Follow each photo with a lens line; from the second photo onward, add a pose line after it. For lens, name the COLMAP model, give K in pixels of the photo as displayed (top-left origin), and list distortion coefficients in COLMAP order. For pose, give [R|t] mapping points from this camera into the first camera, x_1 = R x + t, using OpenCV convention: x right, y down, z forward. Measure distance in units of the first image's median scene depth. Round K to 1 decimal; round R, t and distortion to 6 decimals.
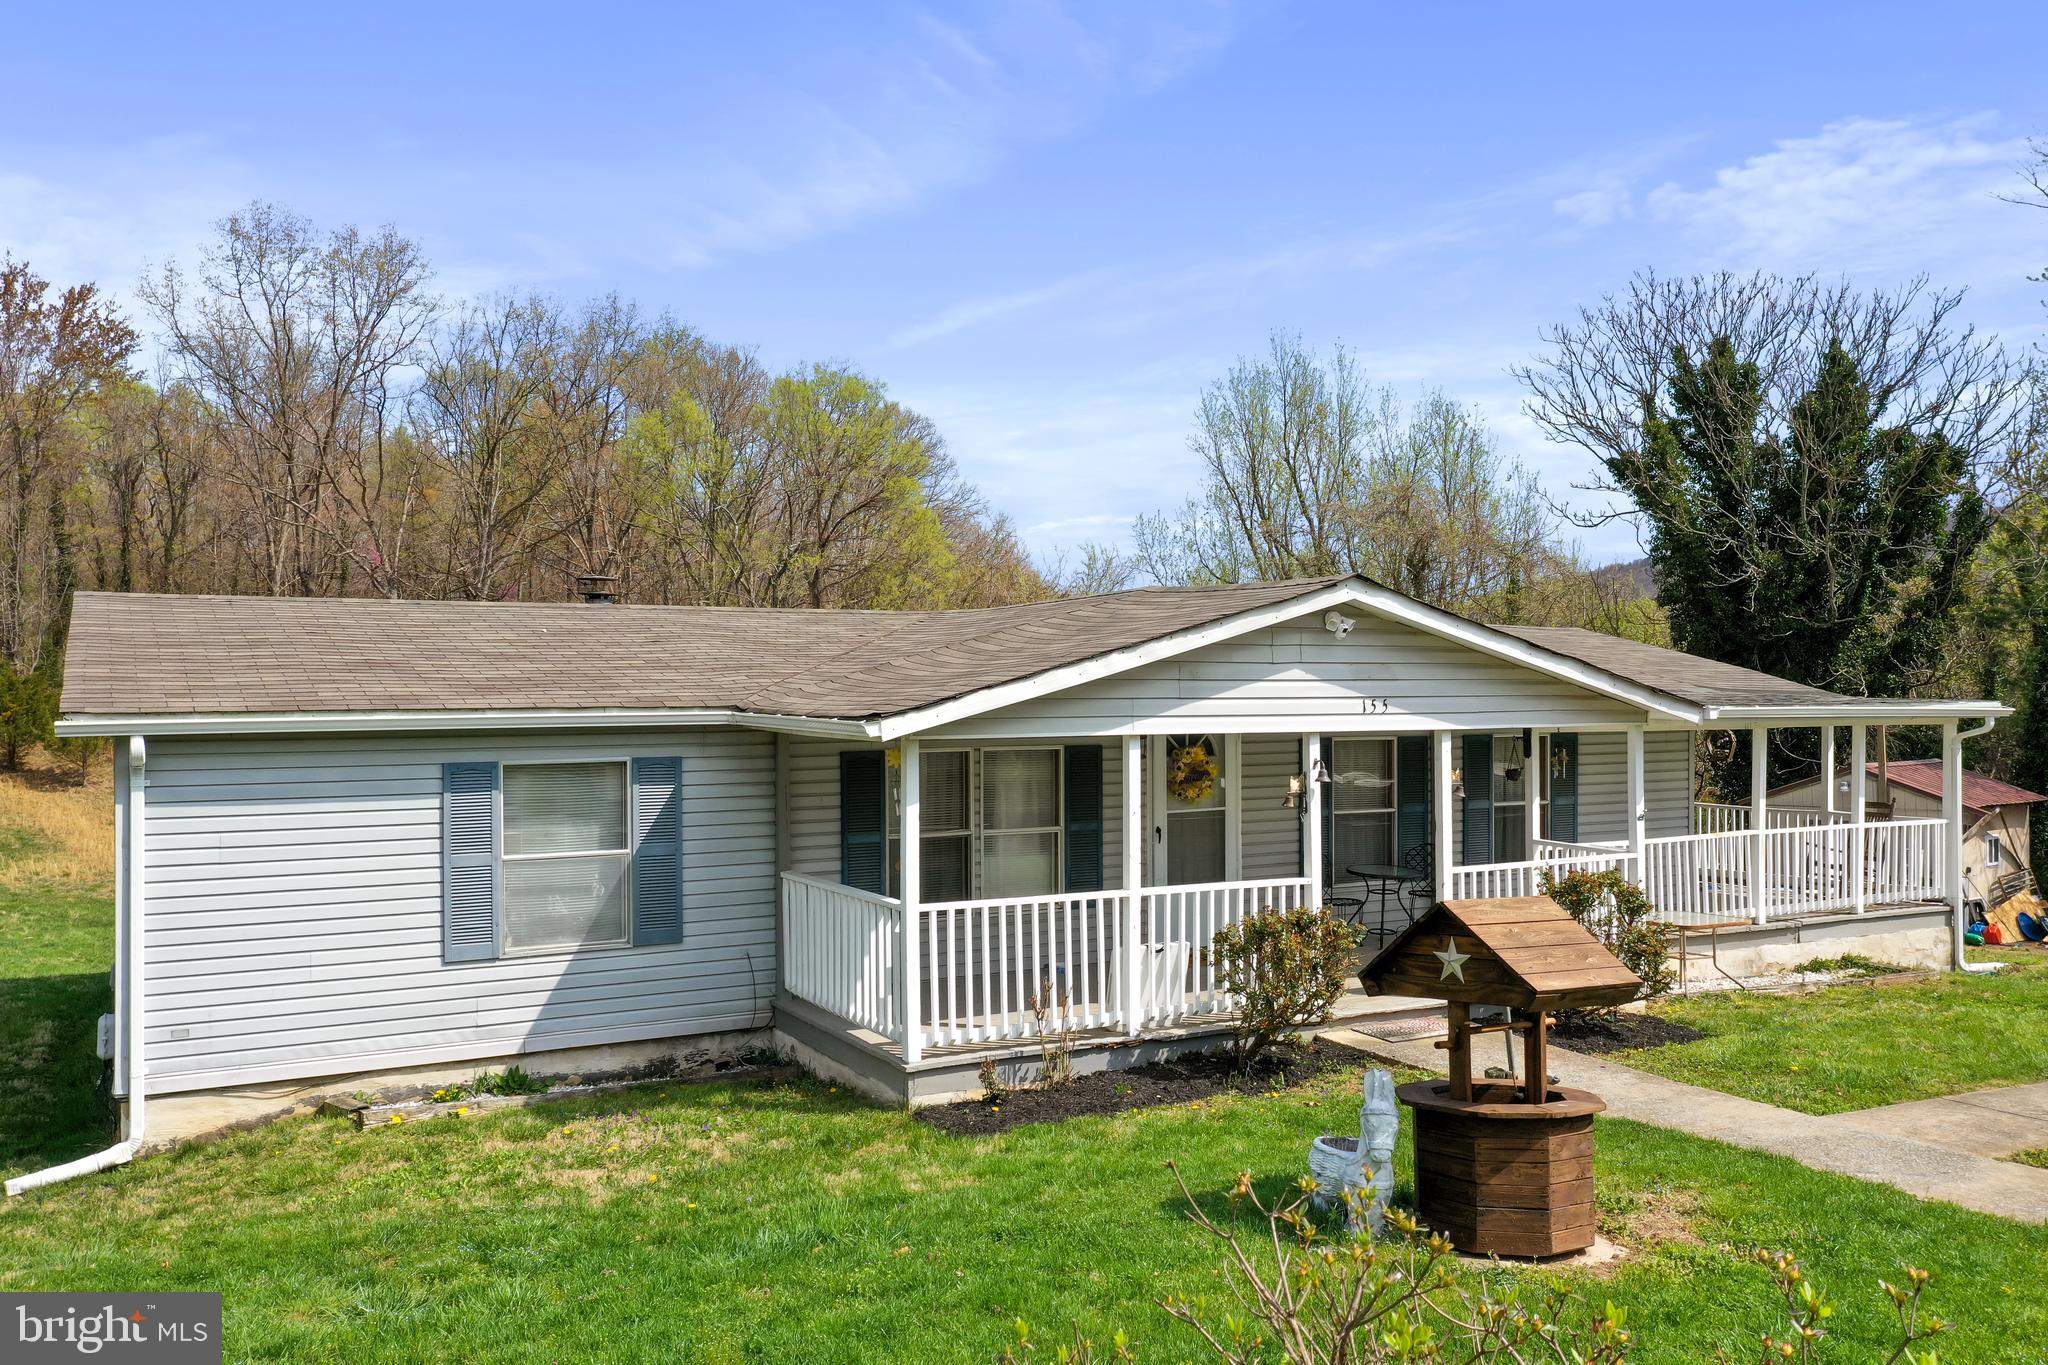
lens RADIAL K [[1625.6, 0, 1032.6], [0, 1625.6, 718.6], [0, 0, 1]] dist [0.004896, 0.013013]
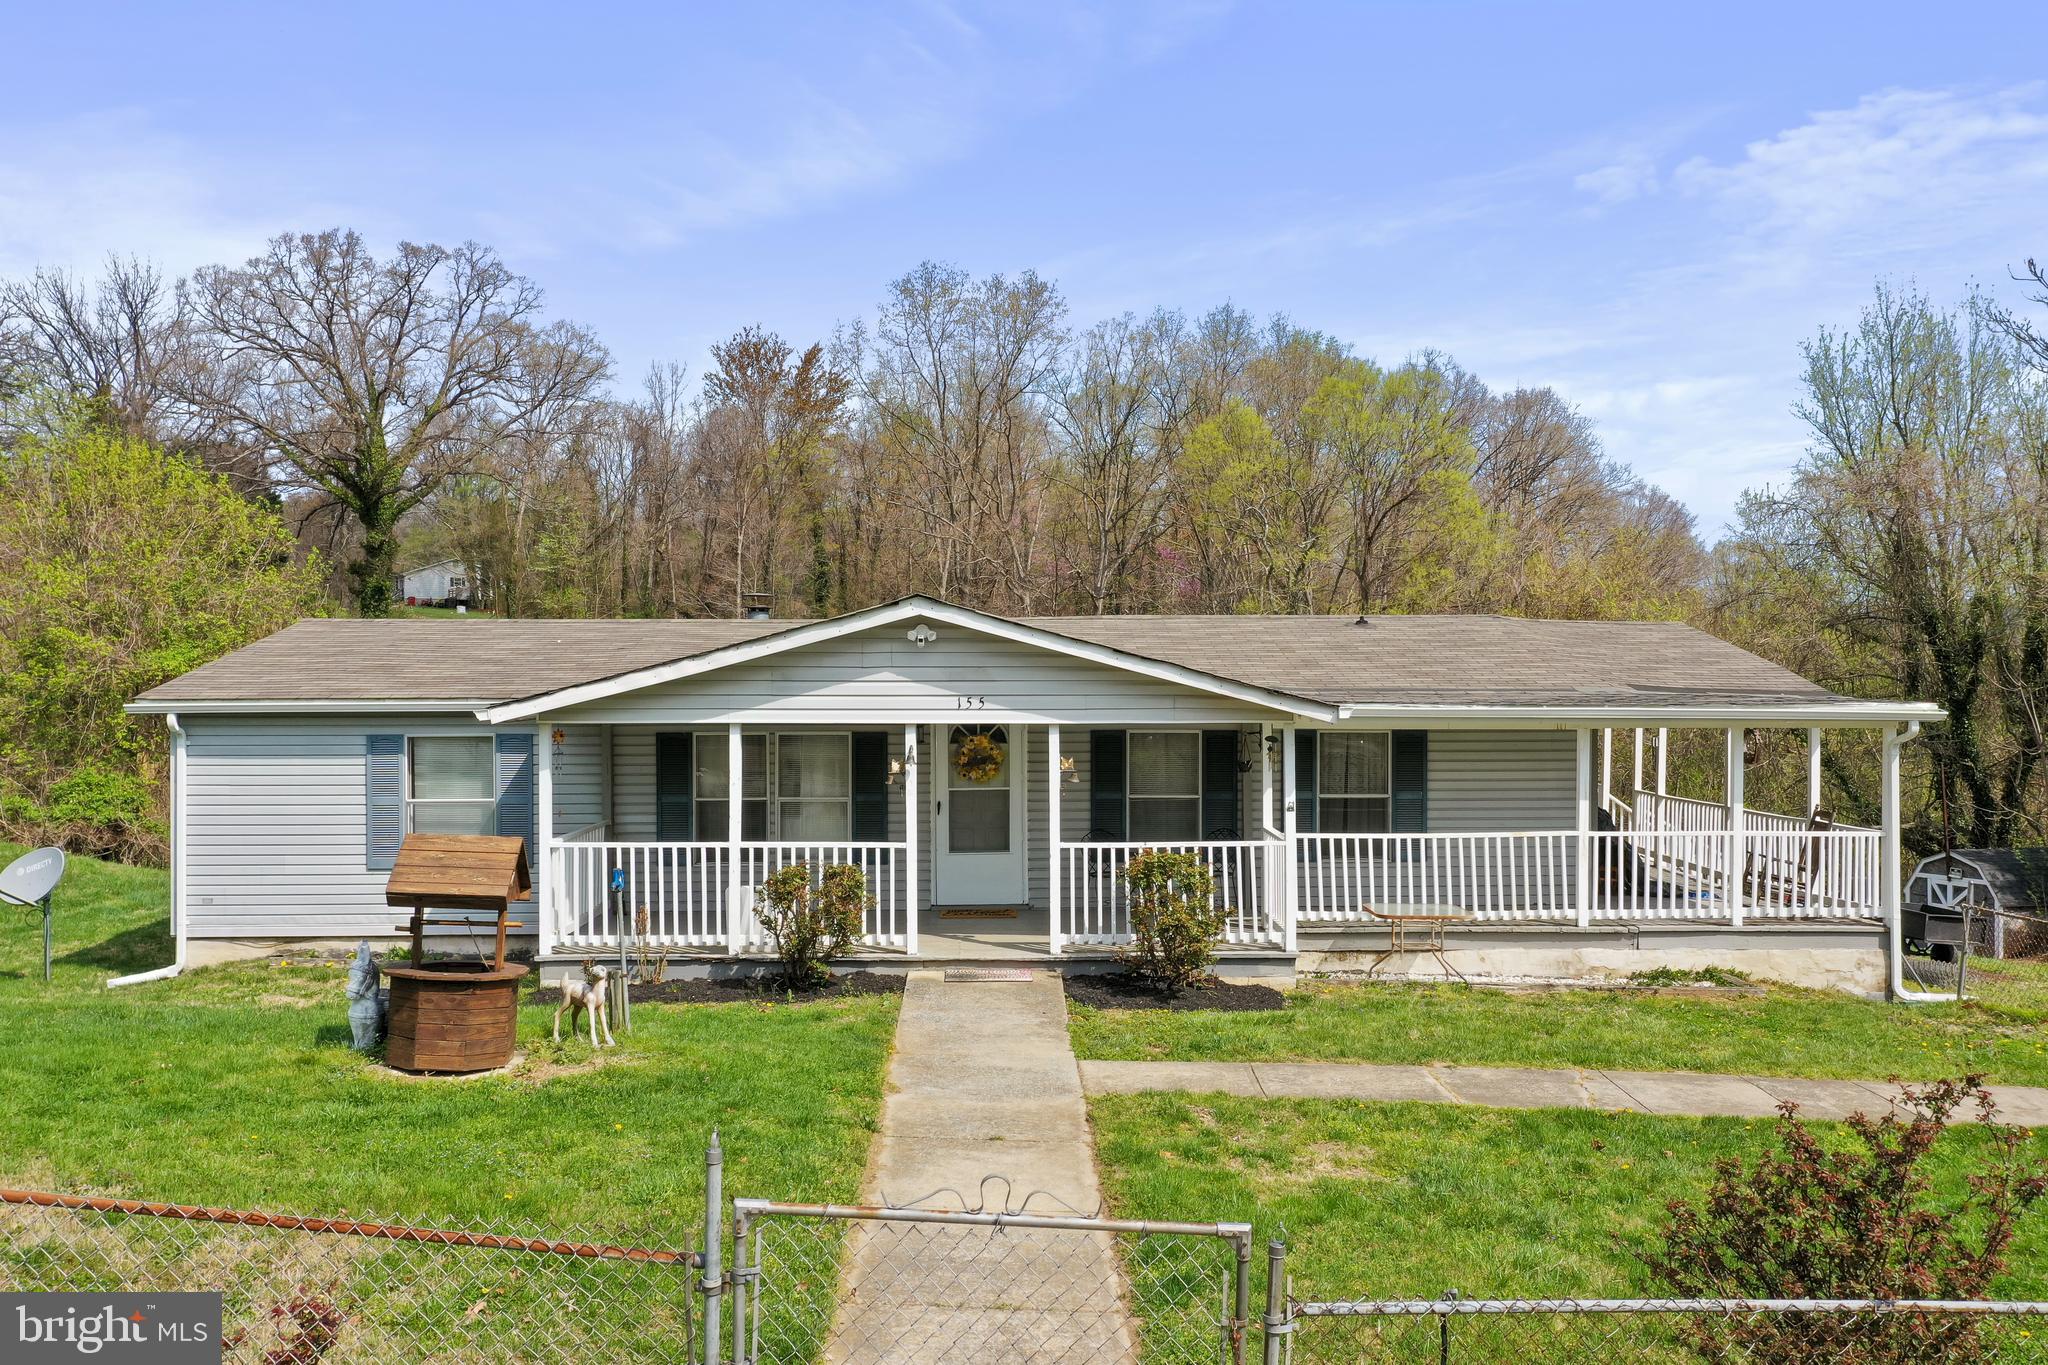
lens RADIAL K [[1625.6, 0, 1035.3], [0, 1625.6, 689.3], [0, 0, 1]] dist [0.004896, 0.013013]
pose [[0.891938, 0.007044, -0.452103, 0.804838], [-0.011506, 0.999908, -0.007119, -0.009820], [0.452011, 0.011552, 0.891938, -0.048058]]
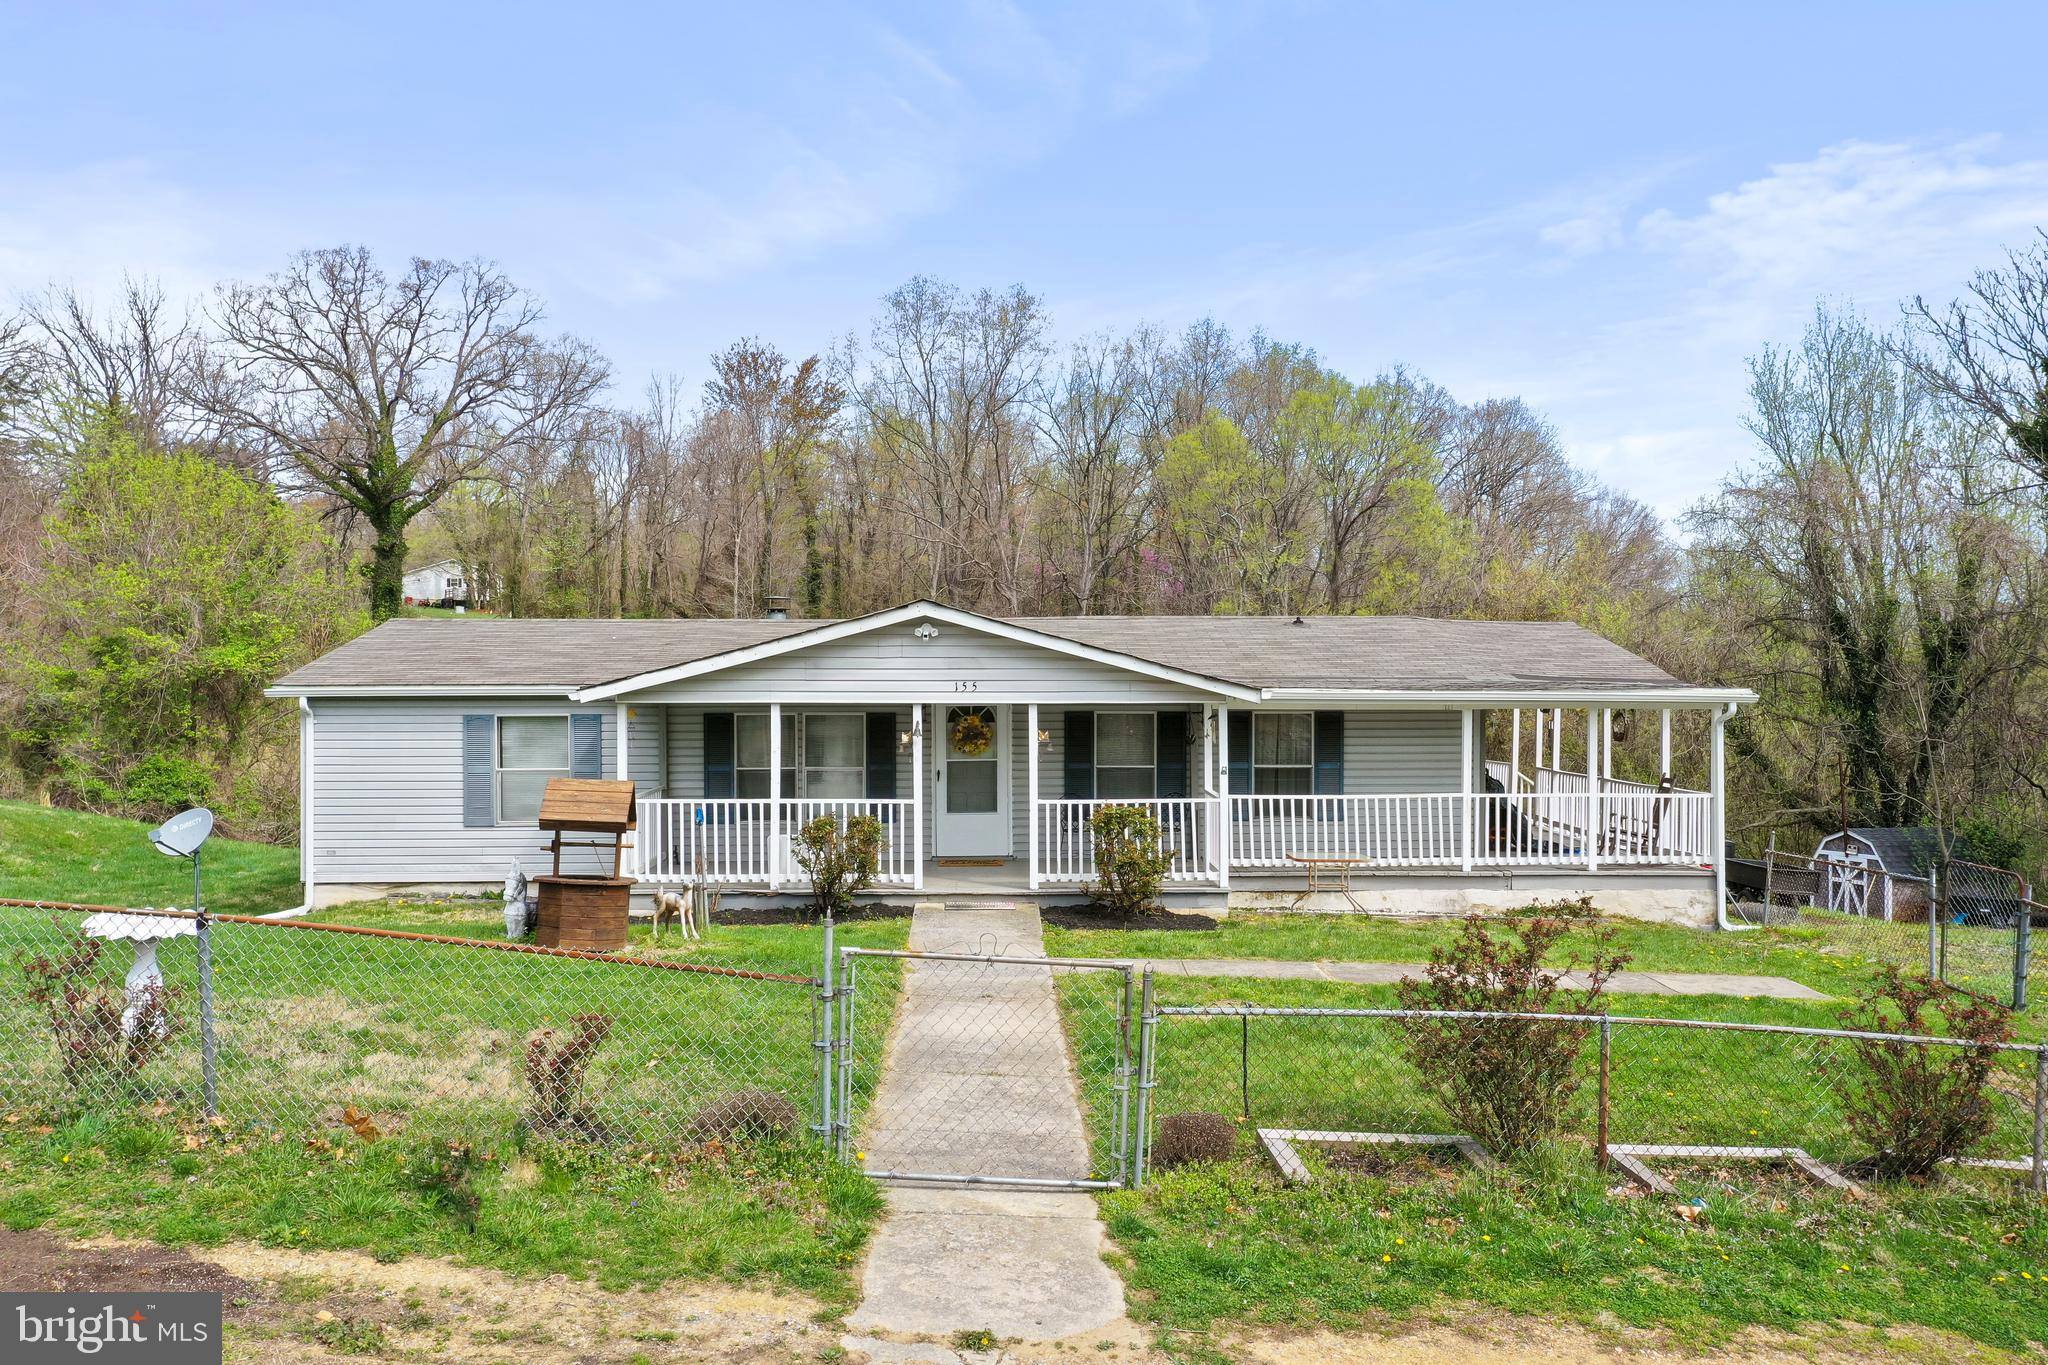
lens RADIAL K [[1625.6, 0, 1039.0], [0, 1625.6, 686.3], [0, 0, 1]] dist [0.004896, 0.013013]
pose [[0.896149, 0.006410, -0.443707, 0.941564], [-0.011834, 0.999885, -0.009458, 0.005288], [0.443596, 0.013727, 0.896122, -0.305571]]
